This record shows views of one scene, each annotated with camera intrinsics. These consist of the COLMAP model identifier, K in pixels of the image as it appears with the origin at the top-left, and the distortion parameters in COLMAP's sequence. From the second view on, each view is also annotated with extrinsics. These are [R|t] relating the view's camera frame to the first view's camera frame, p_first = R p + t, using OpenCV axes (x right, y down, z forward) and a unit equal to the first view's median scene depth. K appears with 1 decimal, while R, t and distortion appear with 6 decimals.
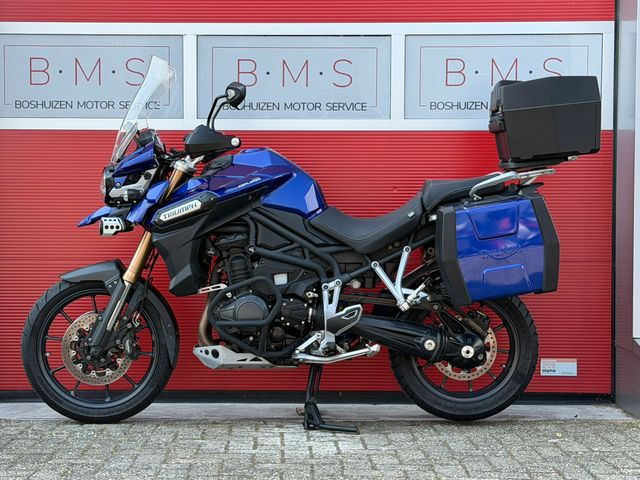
lens RADIAL K [[1302.2, 0, 313.4], [0, 1302.2, 239.4], [0, 0, 1]] dist [-0.009101, 0.000000]
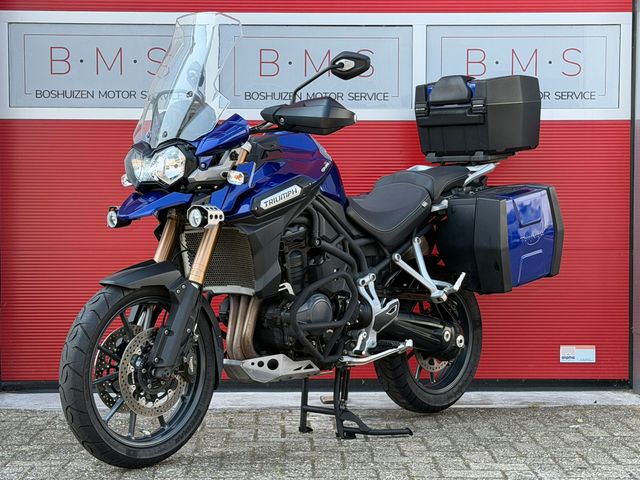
lens RADIAL K [[1351.3, 0, 325.9], [0, 1351.3, 247.0], [0, 0, 1]] dist [0.146238, 0.000000]
pose [[0.674882, -0.016148, 0.737749, -0.722122], [0.029986, 0.999535, -0.005553, 0.016087], [-0.737316, 0.025870, 0.675052, 0.369763]]
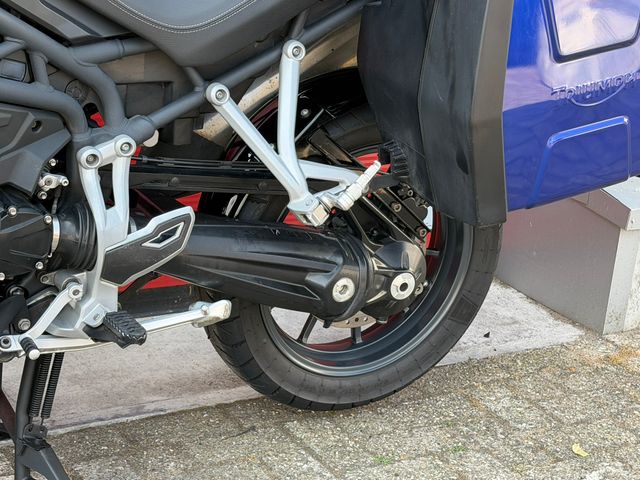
lens RADIAL K [[1302.2, 0, 319.6], [0, 1302.2, 241.7], [0, 0, 1]] dist [-0.009101, 0.000000]
pose [[0.859491, -0.093331, 0.502559, -0.120246], [-0.079714, 0.946686, 0.312139, -0.059582], [-0.504897, -0.308341, 0.806229, 0.672850]]
